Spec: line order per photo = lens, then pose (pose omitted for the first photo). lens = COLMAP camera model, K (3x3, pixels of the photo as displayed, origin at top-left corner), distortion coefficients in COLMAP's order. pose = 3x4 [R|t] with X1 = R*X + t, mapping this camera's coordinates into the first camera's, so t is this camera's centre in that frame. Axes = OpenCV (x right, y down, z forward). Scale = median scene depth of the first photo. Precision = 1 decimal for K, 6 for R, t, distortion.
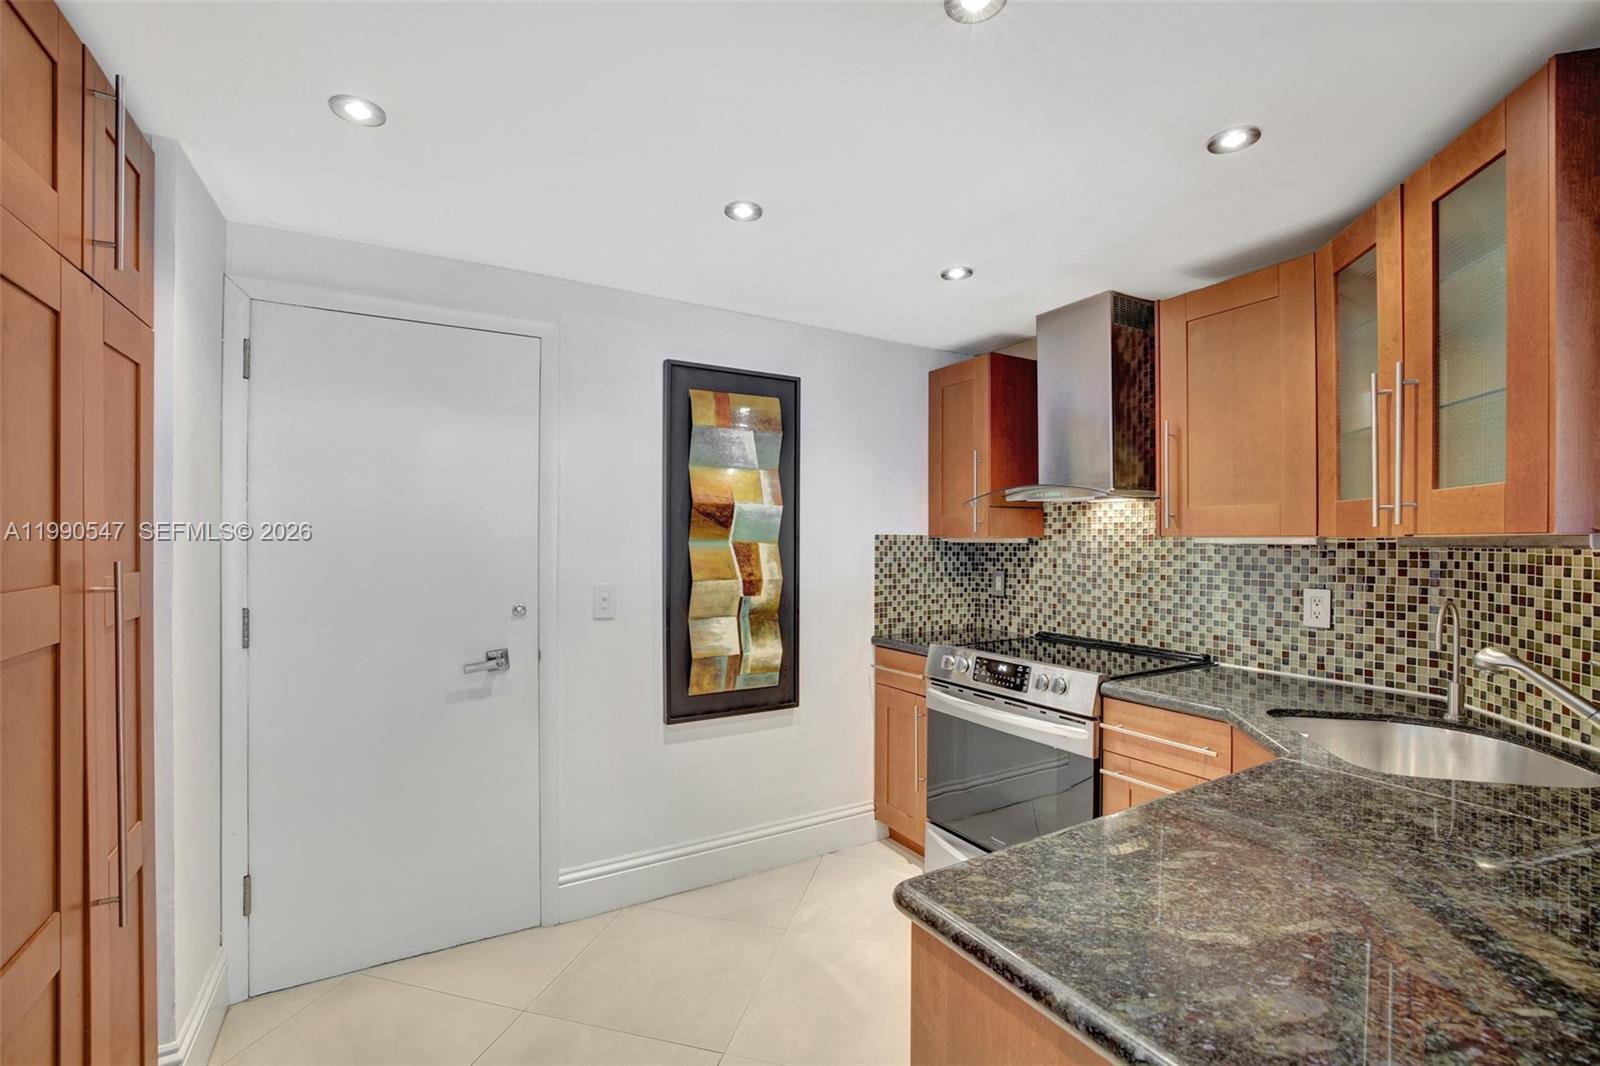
lens RADIAL K [[697.9, 0, 798.0], [0, 697.9, 534.3], [0, 0, 1]] dist [-0.055439, 0.018140]
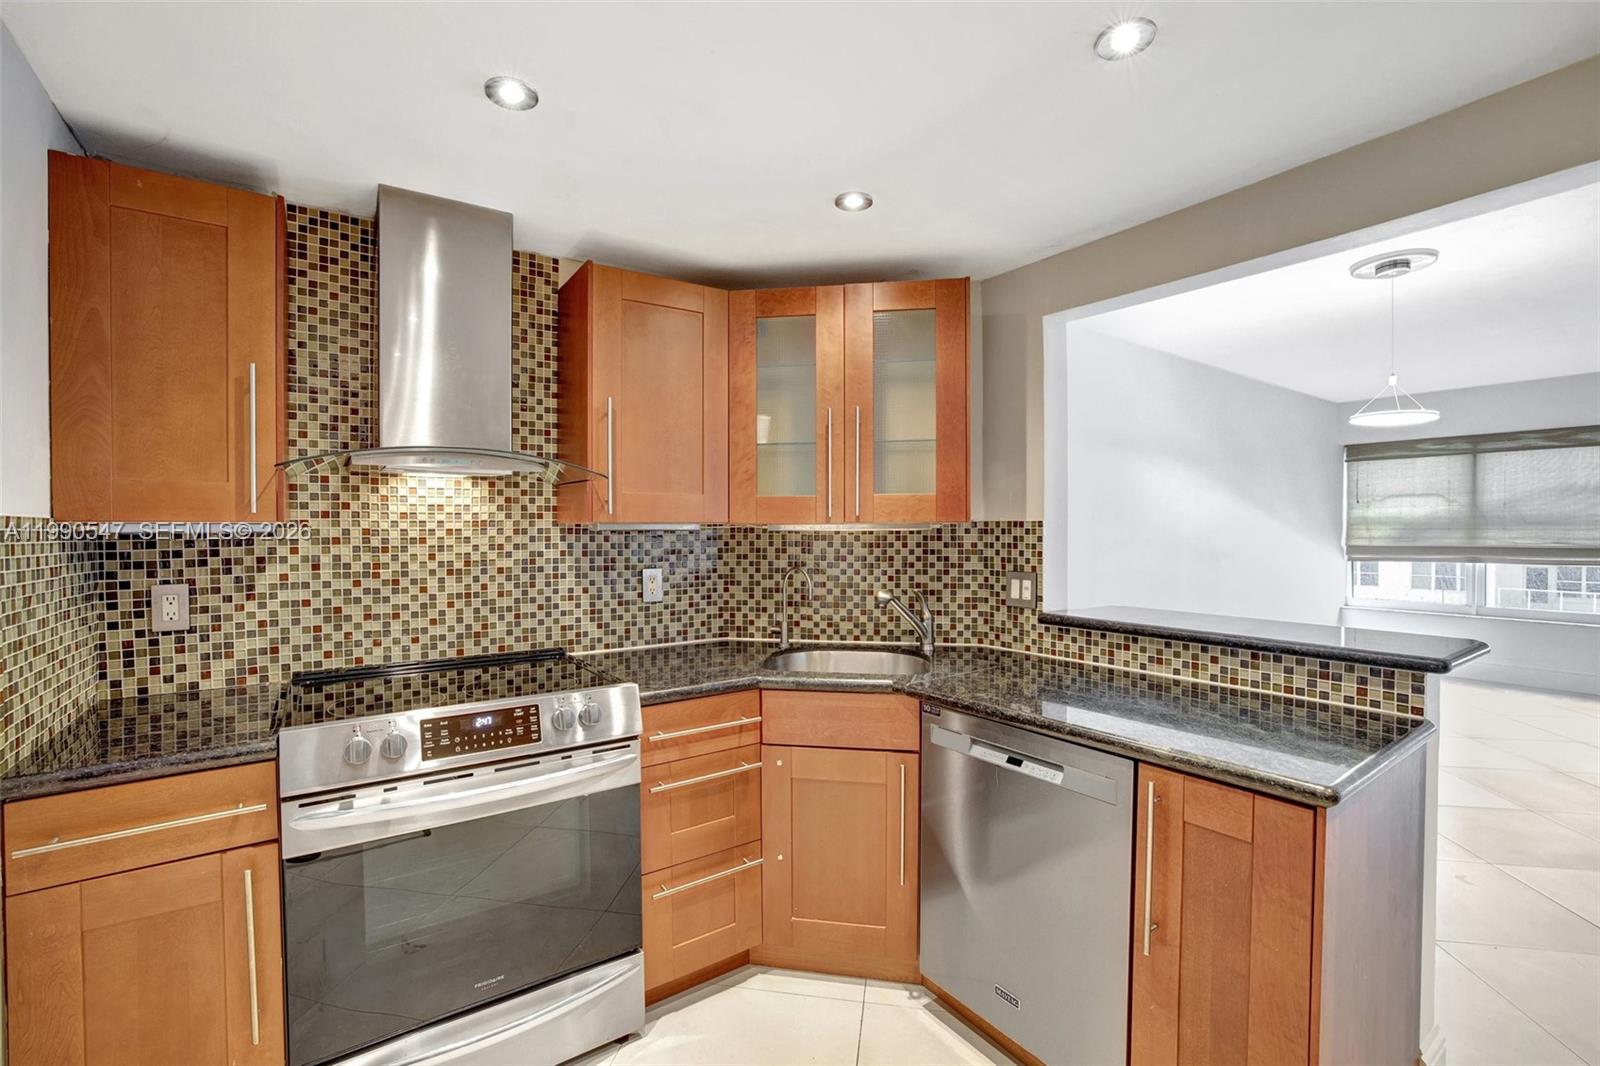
lens RADIAL K [[697.9, 0, 798.0], [0, 697.9, 534.3], [0, 0, 1]] dist [-0.055439, 0.018140]
pose [[-0.091445, -0.015877, 0.995684, -0.354870], [-0.007308, 0.999857, 0.015272, 0.002010], [-0.995783, -0.005879, -0.091548, 0.705609]]
